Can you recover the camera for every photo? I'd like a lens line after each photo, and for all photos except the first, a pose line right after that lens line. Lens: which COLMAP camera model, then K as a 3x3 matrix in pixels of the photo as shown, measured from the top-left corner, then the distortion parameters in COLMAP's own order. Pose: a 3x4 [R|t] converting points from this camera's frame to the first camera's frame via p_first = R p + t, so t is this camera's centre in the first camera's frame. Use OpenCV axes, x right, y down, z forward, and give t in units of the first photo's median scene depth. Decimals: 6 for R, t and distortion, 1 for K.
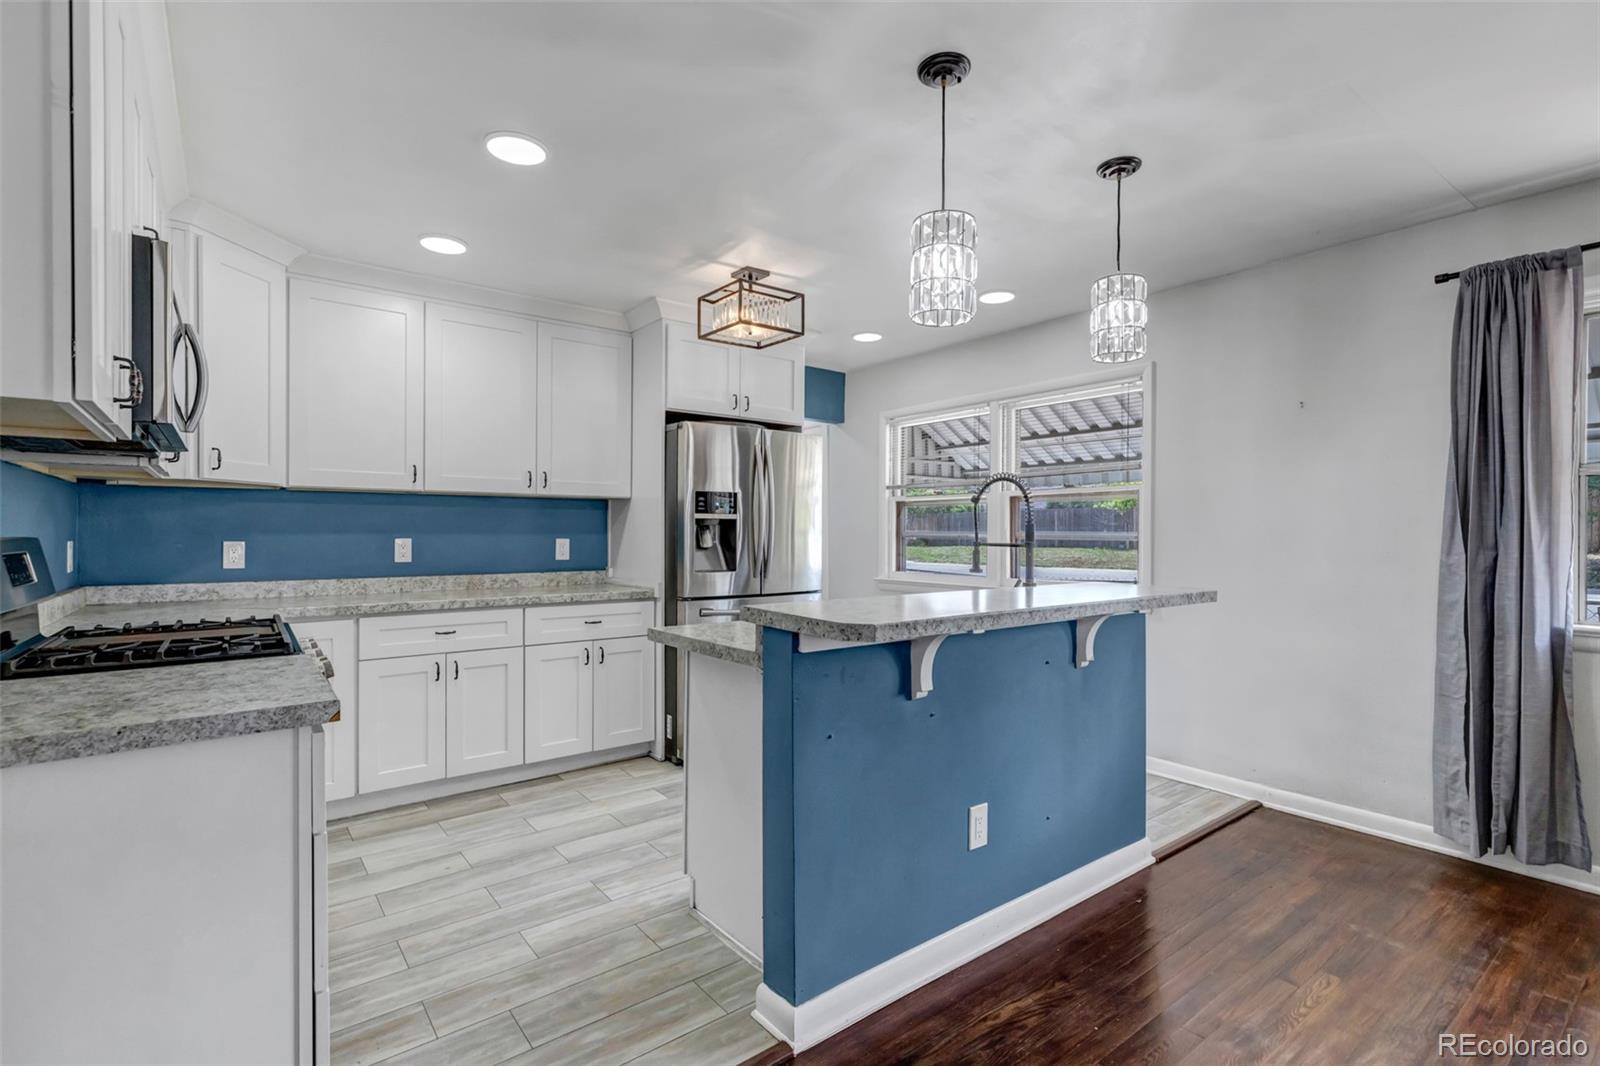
lens RADIAL K [[747.7, 0, 808.4], [0, 747.7, 532.7], [0, 0, 1]] dist [0.009176, -0.001812]
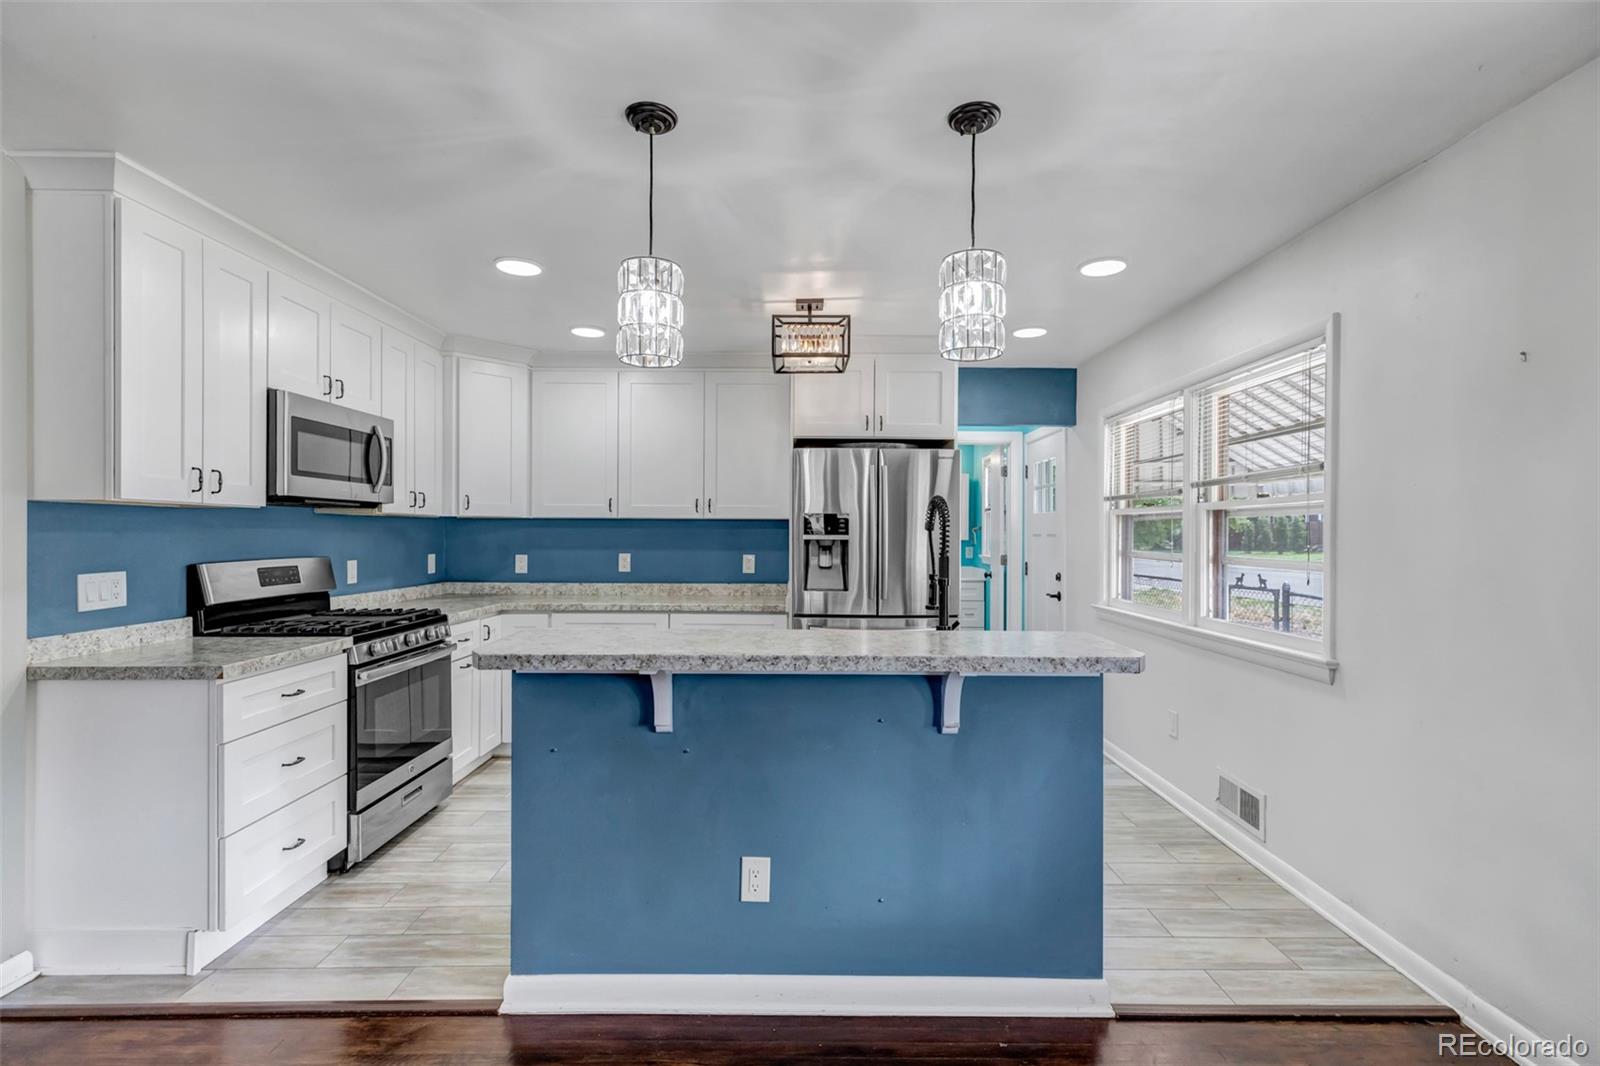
lens RADIAL K [[747.7, 0, 800.1], [0, 747.7, 531.6], [0, 0, 1]] dist [0.009176, -0.001812]
pose [[0.787404, 0.000662, -0.616437, 0.537551], [-0.003360, 0.999989, -0.003217, -0.029214], [0.616428, 0.004605, 0.787397, 0.177997]]
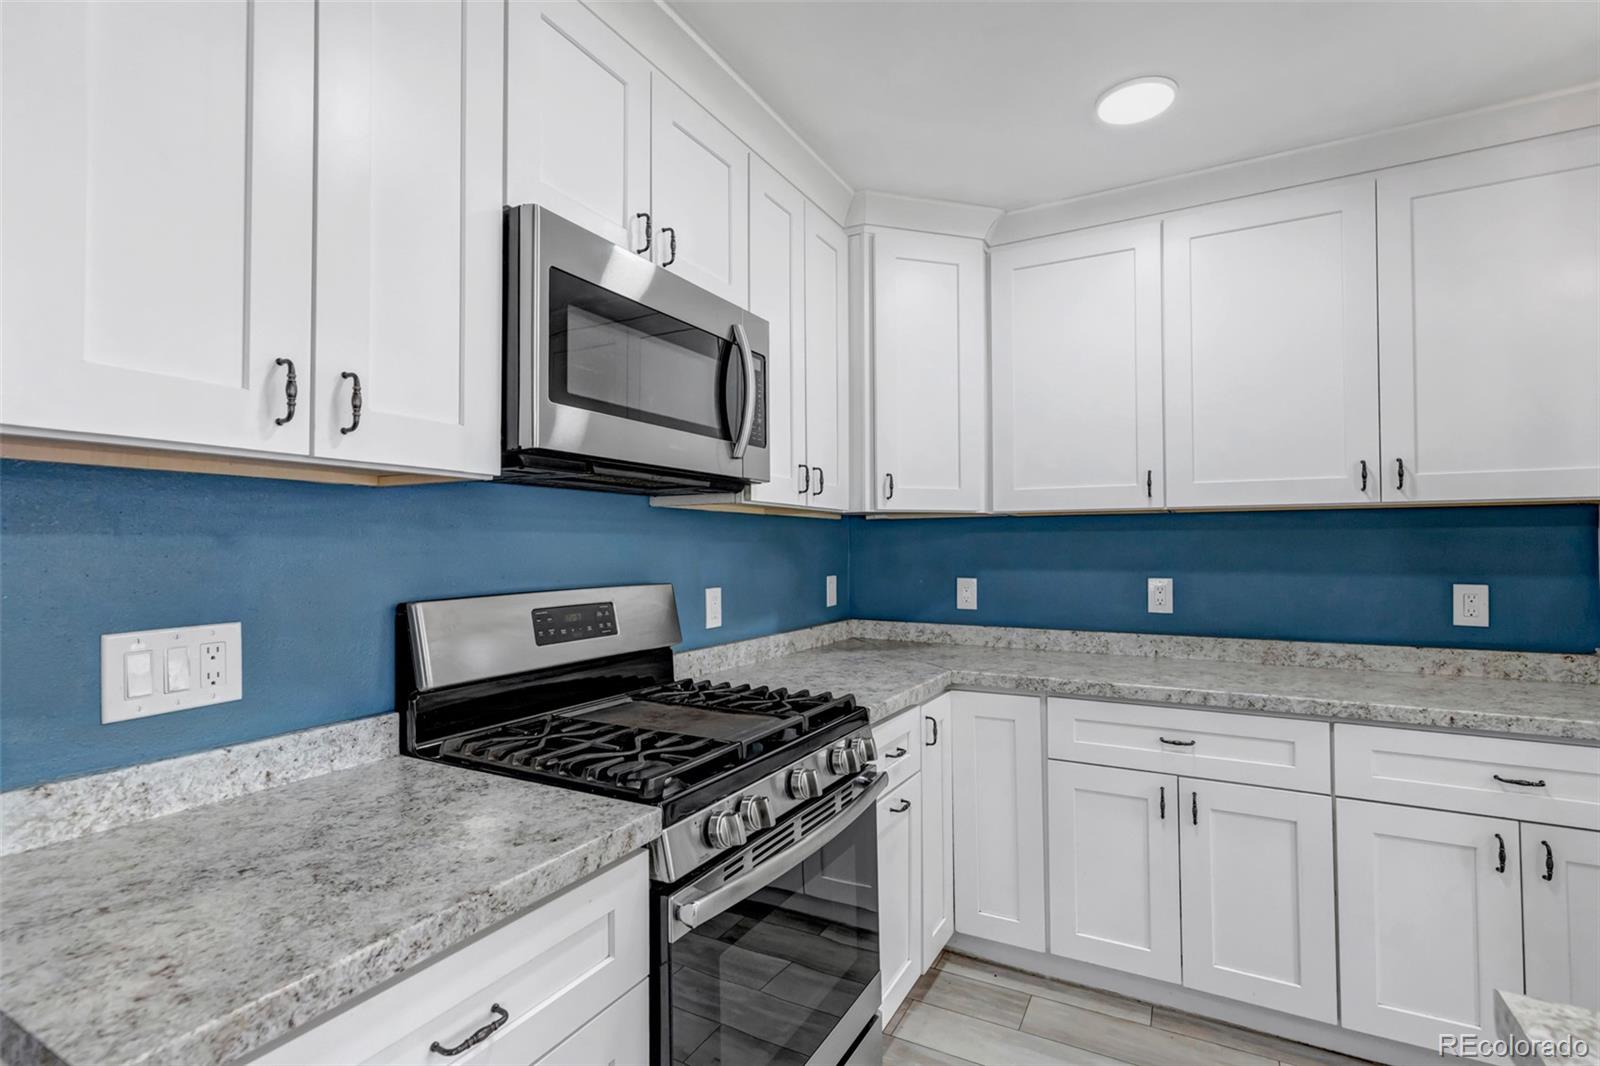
lens RADIAL K [[747.7, 0, 786.9], [0, 747.7, 529.5], [0, 0, 1]] dist [0.009176, -0.001812]
pose [[0.389223, -0.025606, -0.920787, -0.041901], [0.003889, 0.999650, -0.026155, -0.021956], [0.921135, 0.006599, 0.389187, 0.448009]]
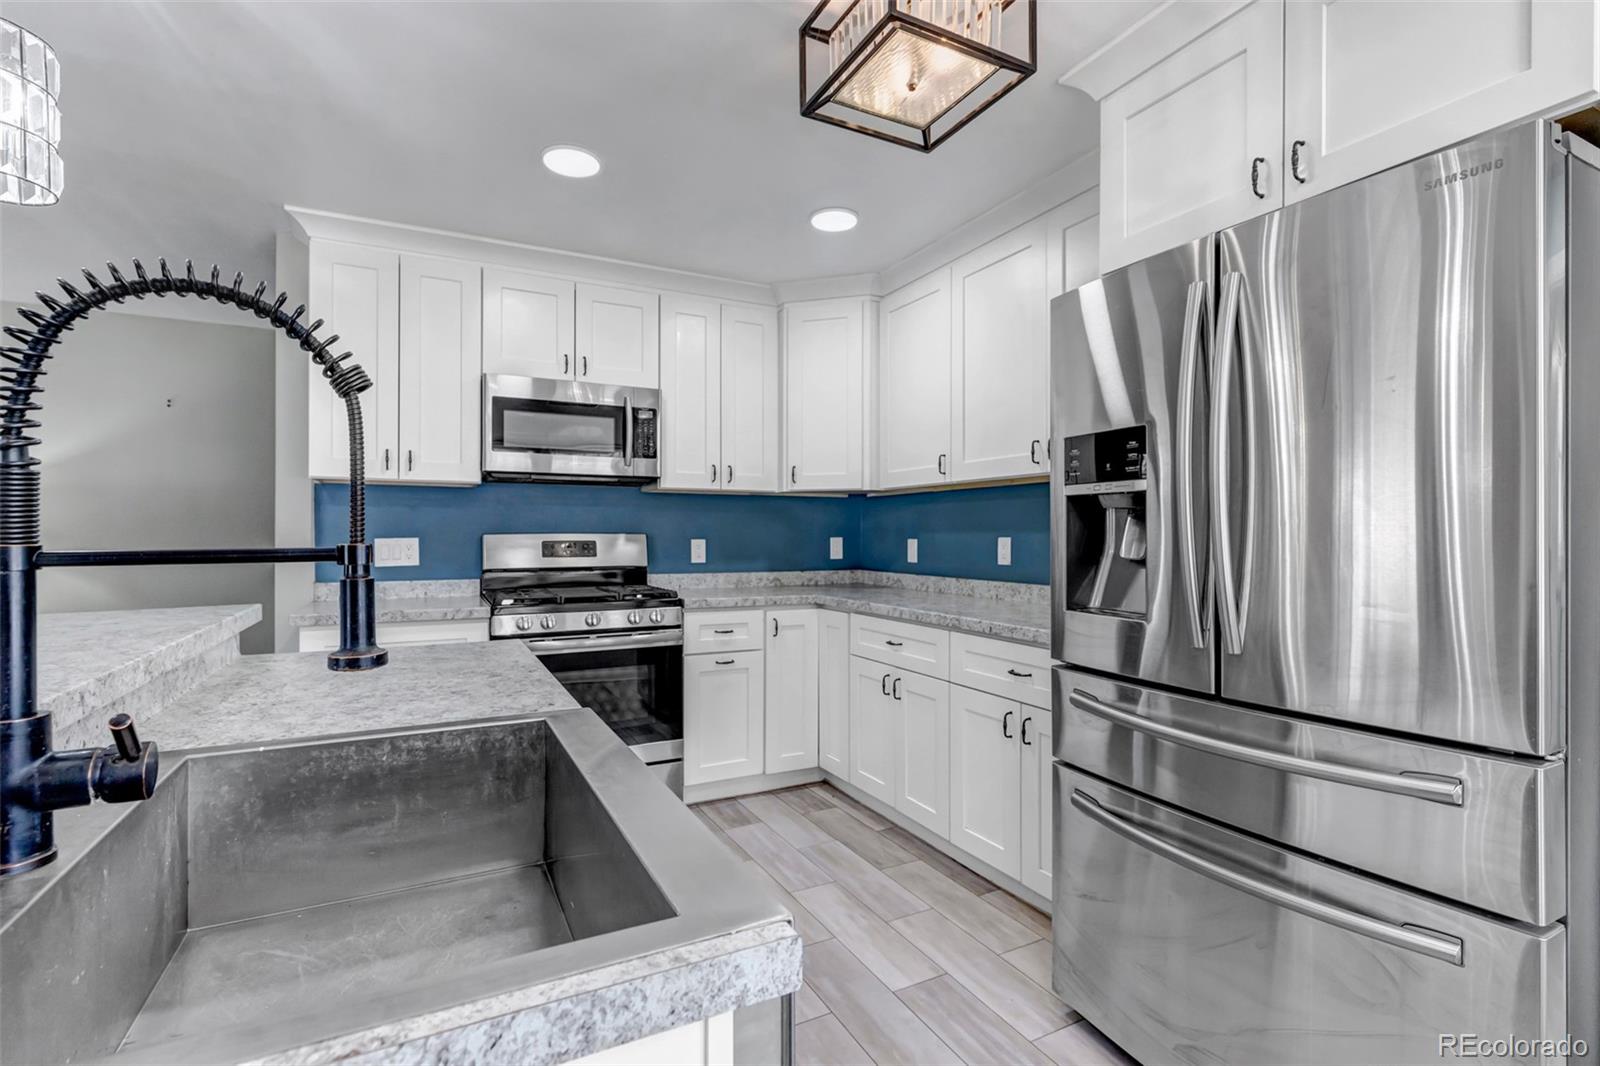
lens RADIAL K [[747.7, 0, 799.3], [0, 747.7, 530.9], [0, 0, 1]] dist [0.009176, -0.001812]
pose [[-0.195116, -0.006099, -0.980761, 0.381931], [-0.000783, 0.999981, -0.006062, 0.006220], [0.980780, -0.000415, -0.195117, 1.007248]]
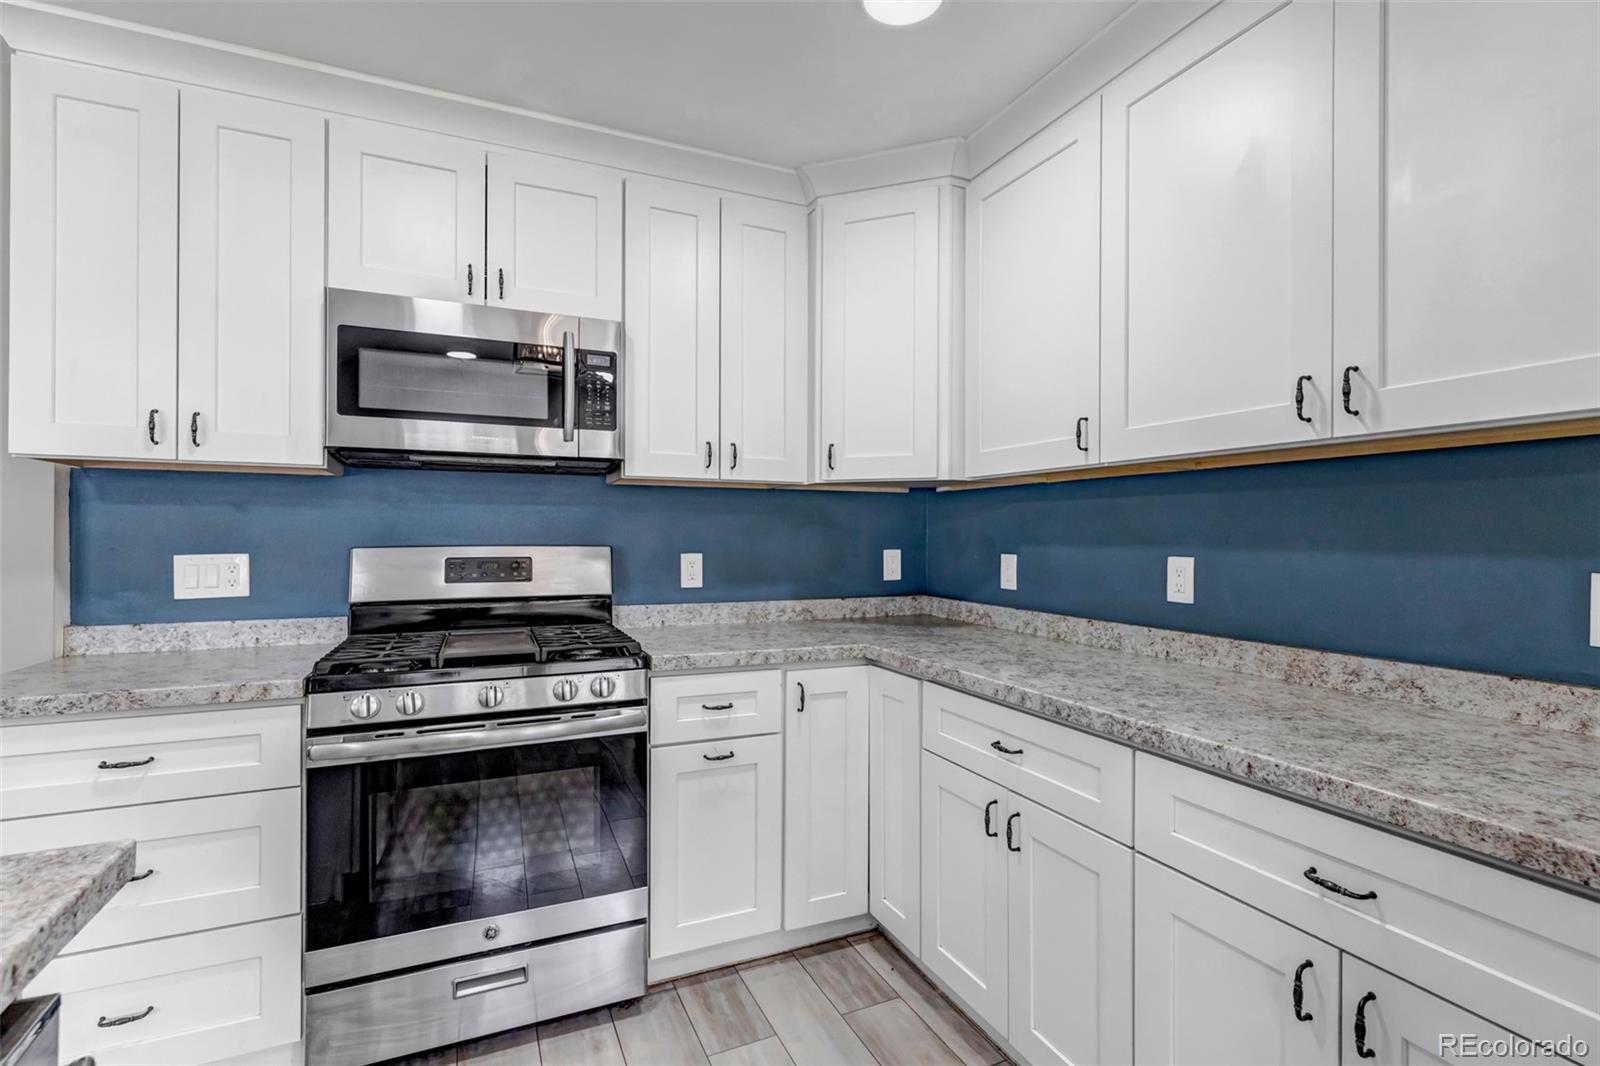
lens RADIAL K [[747.7, 0, 802.8], [0, 747.7, 529.5], [0, 0, 1]] dist [0.009176, -0.001812]
pose [[-0.242101, -0.006062, -0.970232, 0.032306], [-0.003998, 0.999978, -0.005251, -0.008239], [0.970243, 0.002607, -0.242120, 0.937129]]
